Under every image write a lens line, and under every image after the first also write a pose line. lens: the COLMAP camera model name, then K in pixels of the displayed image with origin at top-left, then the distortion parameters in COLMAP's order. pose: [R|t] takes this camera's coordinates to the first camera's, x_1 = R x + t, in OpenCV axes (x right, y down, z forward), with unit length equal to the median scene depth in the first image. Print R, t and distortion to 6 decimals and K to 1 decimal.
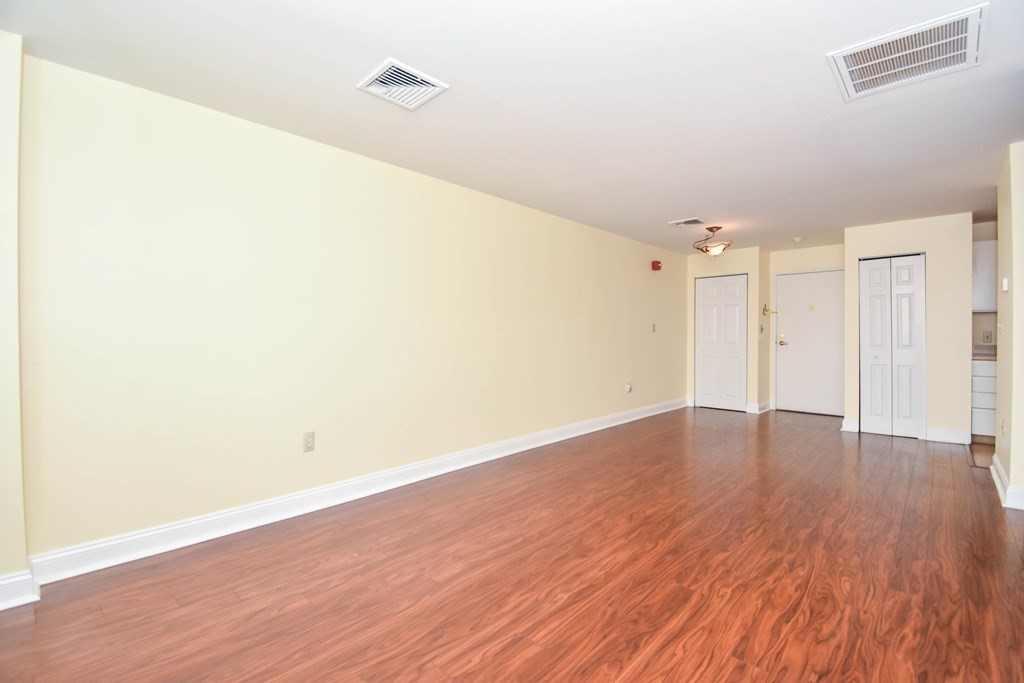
lens RADIAL K [[458.1, 0, 506.1], [0, 458.1, 329.3], [0, 0, 1]] dist [0.002128, -0.014514]
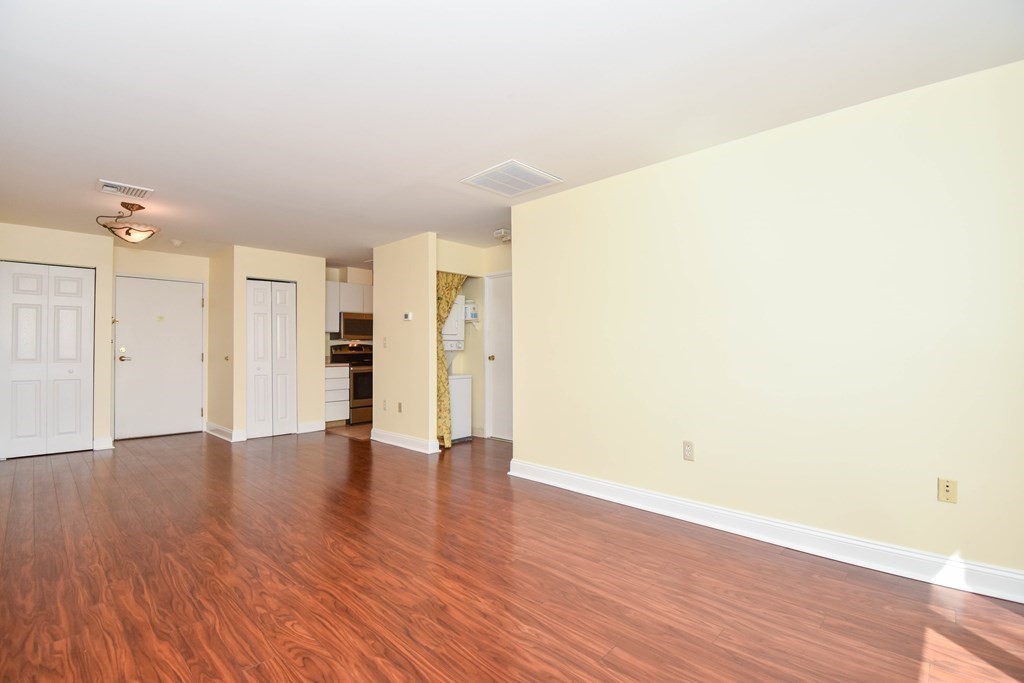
lens RADIAL K [[458.1, 0, 528.2], [0, 458.1, 340.6], [0, 0, 1]] dist [0.002128, -0.014514]
pose [[-0.029545, 0.020763, 0.999348, -0.598224], [-0.007395, 0.999752, -0.020990, 0.026132], [-0.999536, -0.008010, -0.029384, 0.780169]]
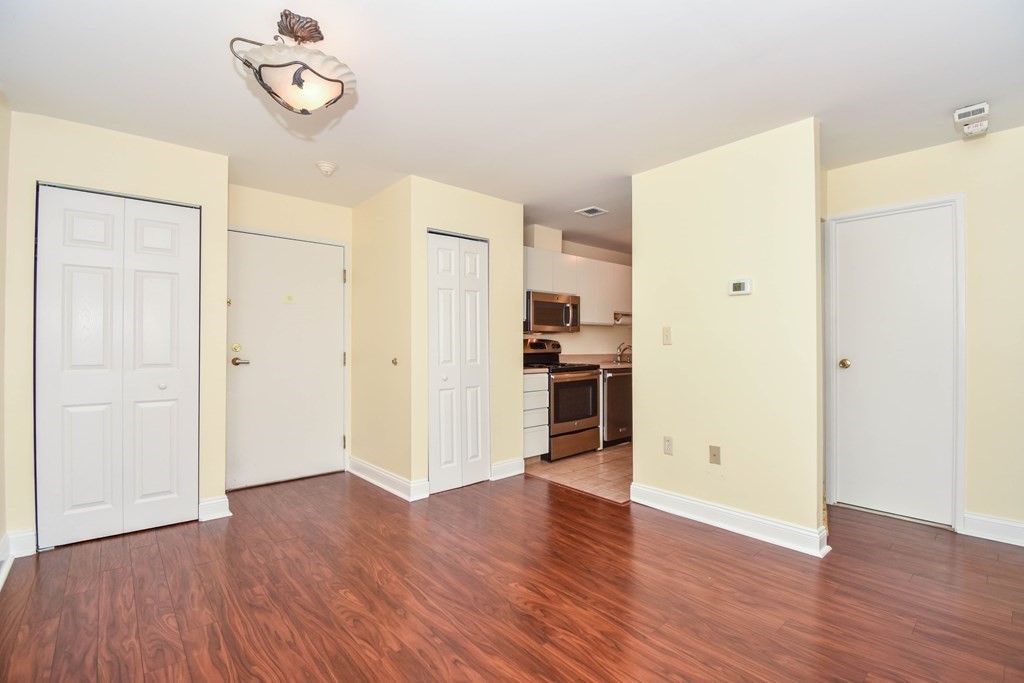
lens RADIAL K [[458.1, 0, 525.0], [0, 458.1, 340.7], [0, 0, 1]] dist [0.002128, -0.014514]
pose [[0.066705, 0.007932, 0.997741, 0.277740], [-0.011121, 0.999912, -0.007205, 0.017898], [-0.997711, -0.010615, 0.066787, 1.656601]]
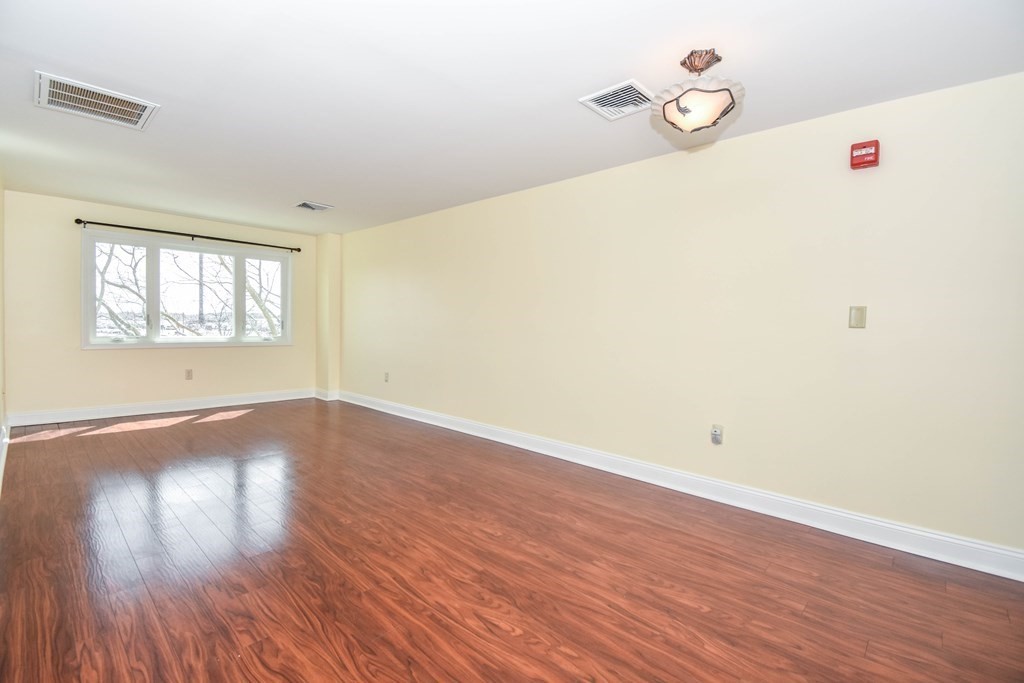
lens RADIAL K [[458.1, 0, 516.7], [0, 458.1, 348.5], [0, 0, 1]] dist [0.002128, -0.014514]
pose [[0.014820, 0.051631, -0.998556, 1.714570], [-0.014580, 0.998571, 0.051416, 0.016071], [0.999784, 0.013797, 0.015552, 1.710907]]
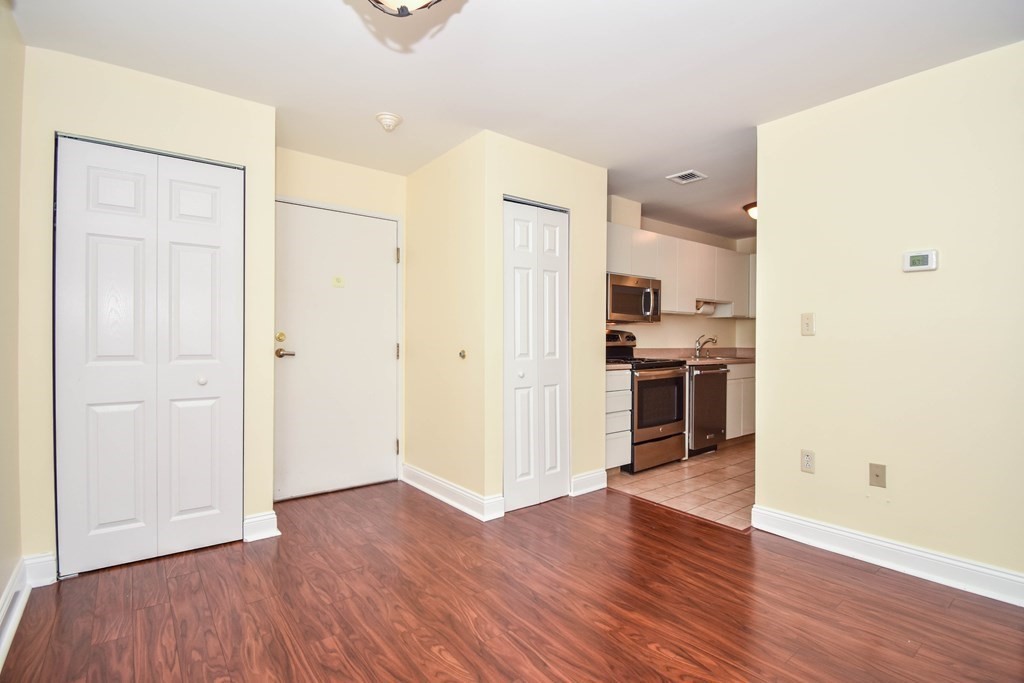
lens RADIAL K [[485.5, 0, 522.7], [0, 485.5, 341.4], [0, 0, 1]] dist [0.001809, -0.014162]
pose [[0.124805, -0.005439, 0.992166, 0.420129], [-0.015880, 0.999846, 0.007479, 0.030098], [-0.992054, -0.016689, 0.124699, 1.828564]]
